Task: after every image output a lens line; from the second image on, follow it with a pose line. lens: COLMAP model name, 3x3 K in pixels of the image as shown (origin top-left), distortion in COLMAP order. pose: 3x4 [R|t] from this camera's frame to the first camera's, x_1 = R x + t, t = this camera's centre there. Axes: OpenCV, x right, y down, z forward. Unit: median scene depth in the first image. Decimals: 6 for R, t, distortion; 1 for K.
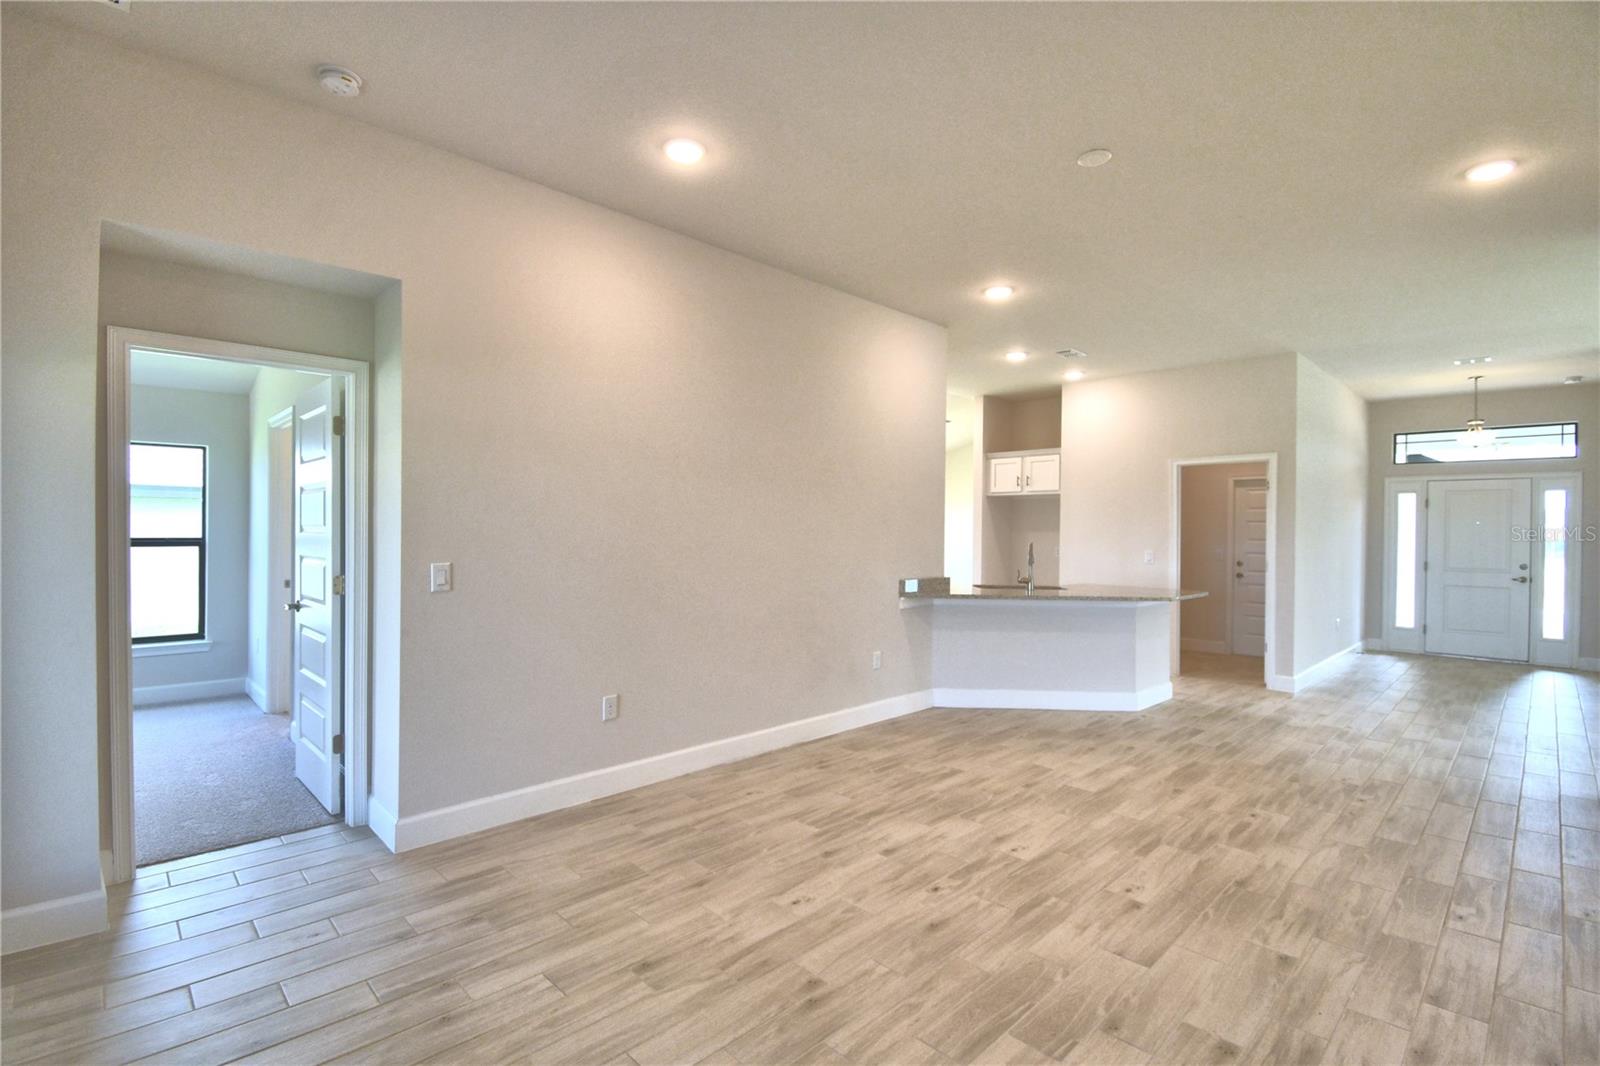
lens RADIAL K [[726.7, 0, 784.2], [0, 726.7, 537.7], [0, 0, 1]] dist [0.022012, -0.023012]
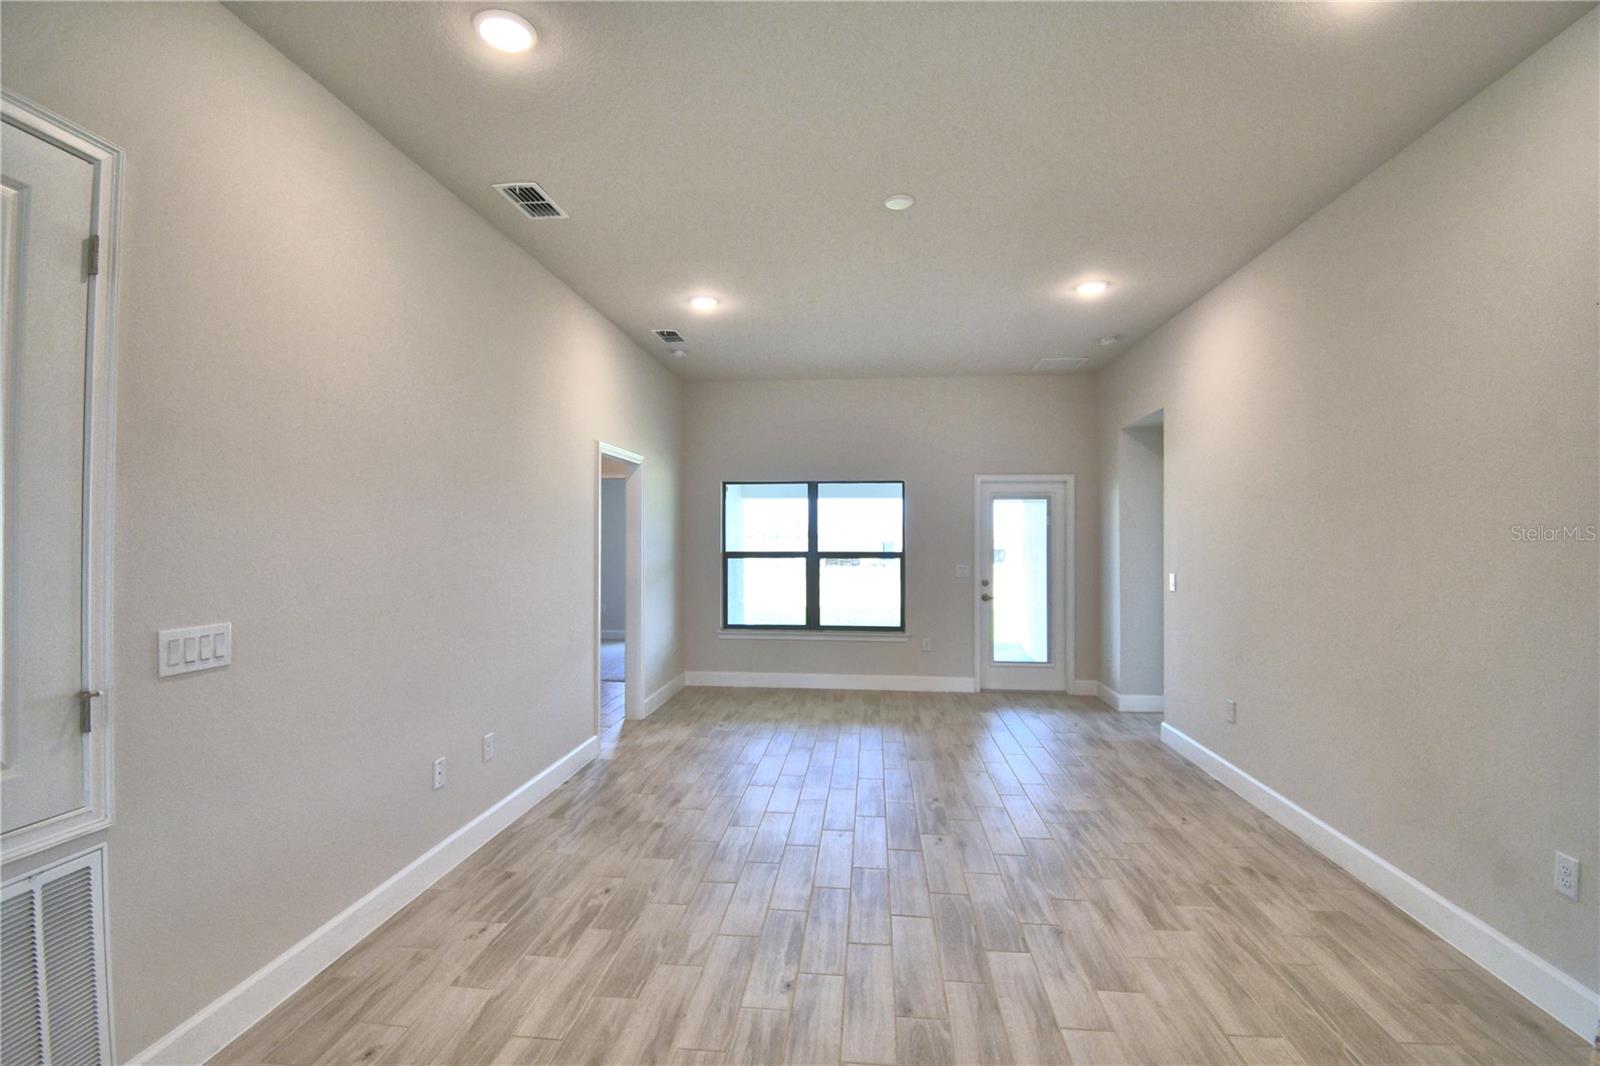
lens RADIAL K [[726.7, 0, 784.2], [0, 726.7, 537.7], [0, 0, 1]] dist [0.022012, -0.023012]
pose [[-0.767251, -0.013355, -0.641208, 0.982441], [-0.019197, 0.999813, 0.002146, -0.021172], [0.641059, 0.013956, -0.767365, 1.372254]]
